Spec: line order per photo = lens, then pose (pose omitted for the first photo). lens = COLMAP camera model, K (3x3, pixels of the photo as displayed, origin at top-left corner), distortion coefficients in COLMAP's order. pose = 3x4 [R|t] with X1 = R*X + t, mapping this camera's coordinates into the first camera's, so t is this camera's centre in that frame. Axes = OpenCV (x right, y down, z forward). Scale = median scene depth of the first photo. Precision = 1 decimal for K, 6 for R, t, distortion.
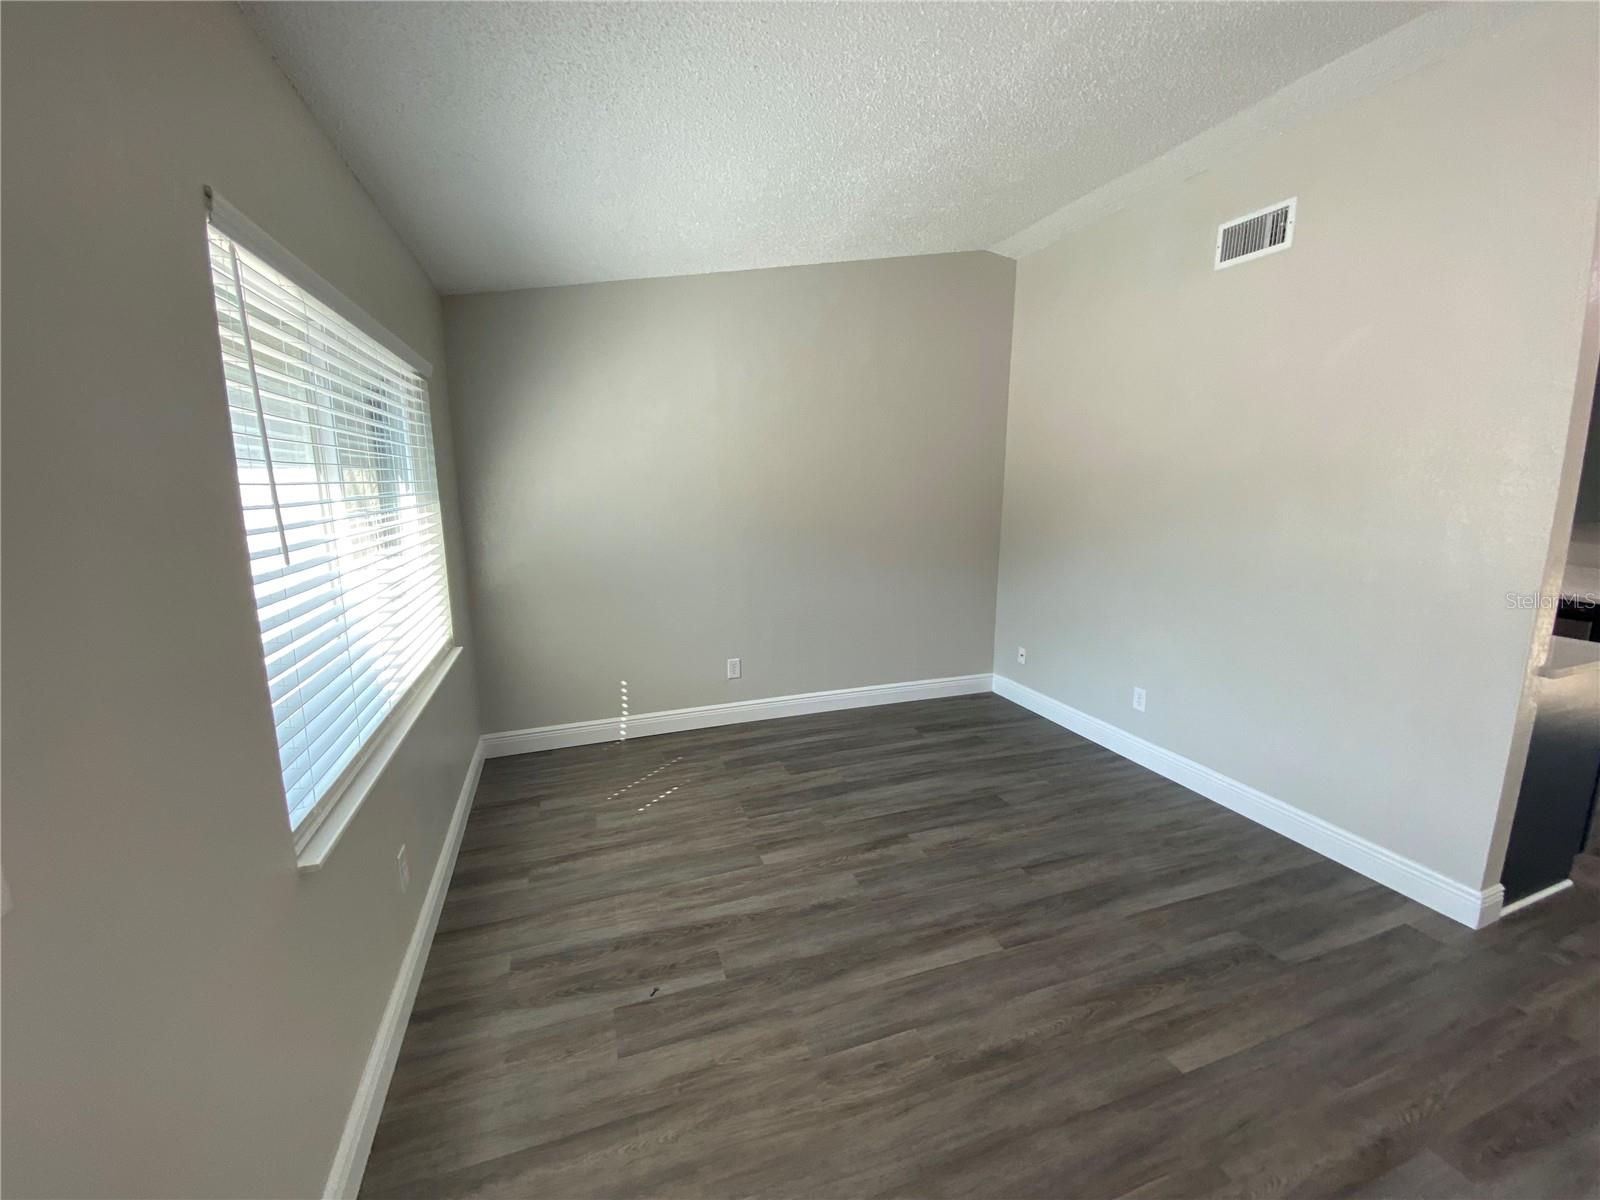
lens RADIAL K [[656.9, 0, 792.0], [0, 656.9, 591.8], [0, 0, 1]] dist [0.034055, -0.025707]
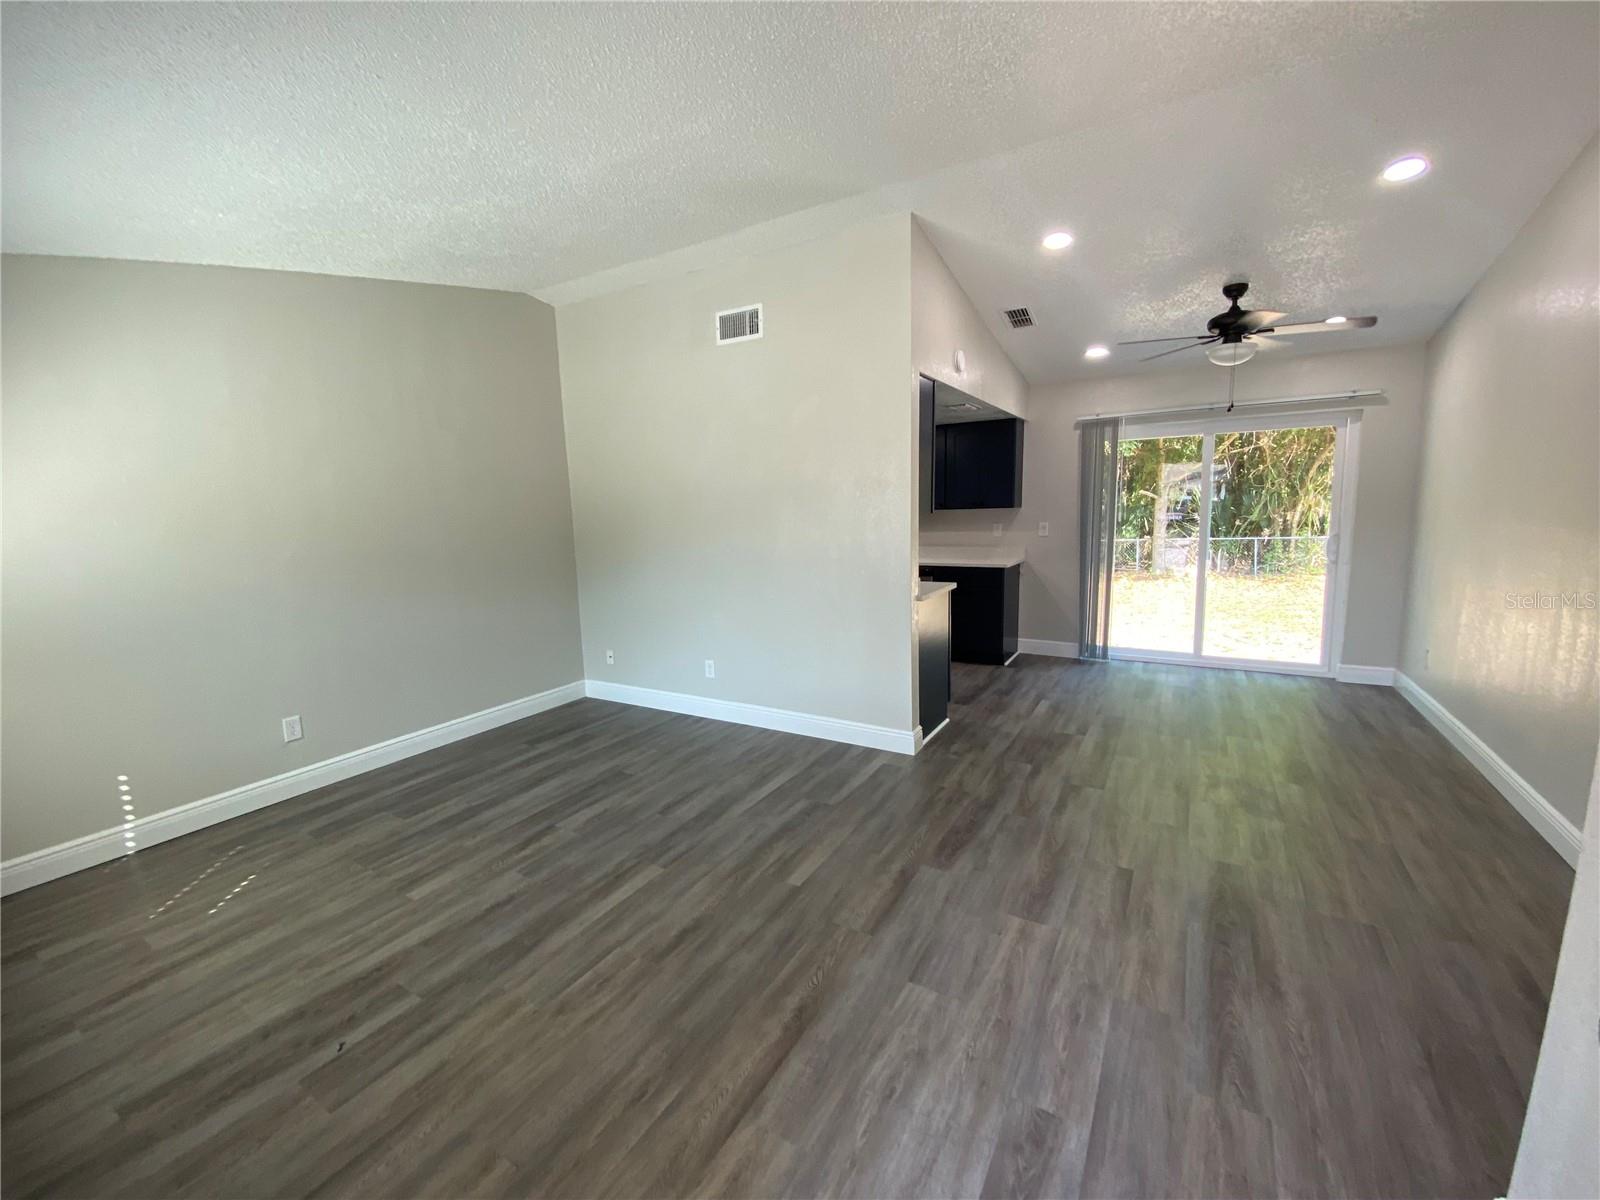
lens RADIAL K [[656.9, 0, 792.0], [0, 656.9, 591.8], [0, 0, 1]] dist [0.034055, -0.025707]
pose [[0.766709, -0.106128, 0.633162, -0.188193], [0.137653, 0.990480, -0.000666, 0.049858], [-0.627064, 0.087667, 0.774019, -0.124204]]
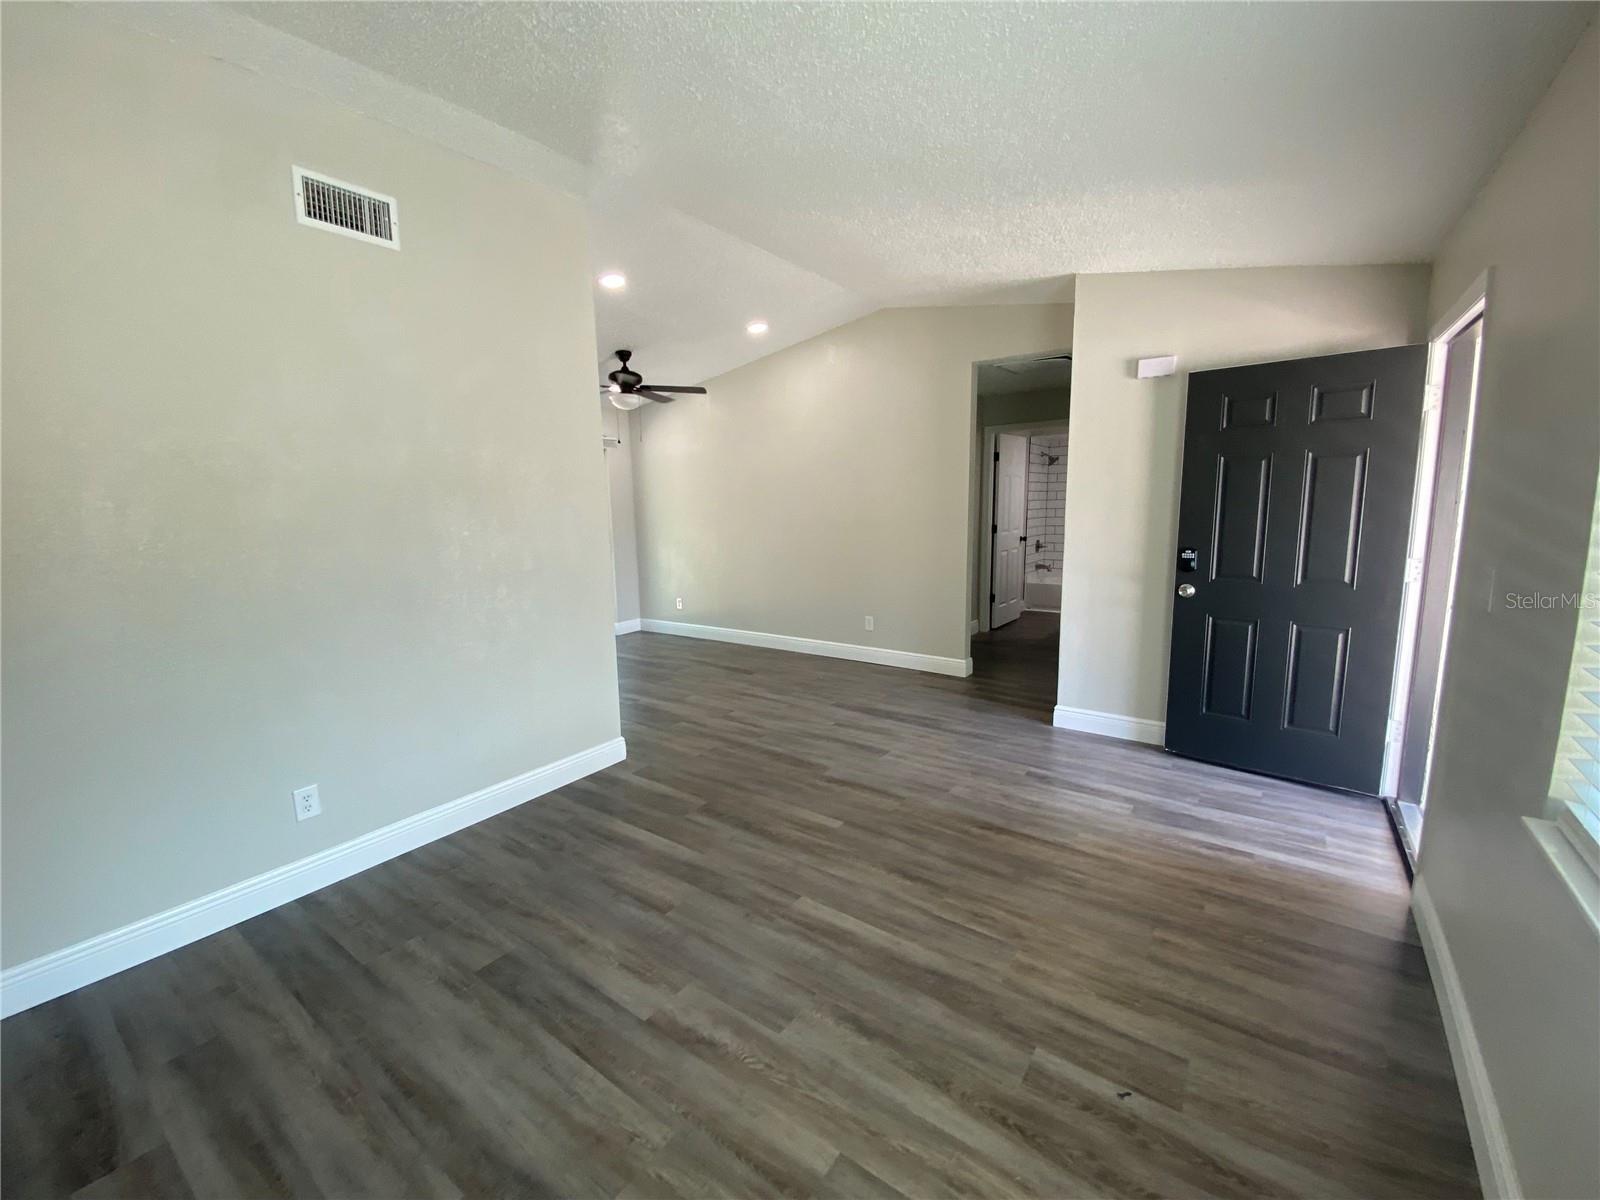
lens RADIAL K [[656.9, 0, 792.0], [0, 656.9, 591.8], [0, 0, 1]] dist [0.034055, -0.025707]
pose [[-0.584961, -0.103933, 0.804375, -0.432689], [0.157152, 0.958436, 0.238124, -0.188359], [-0.795691, 0.265703, -0.544314, 1.239941]]
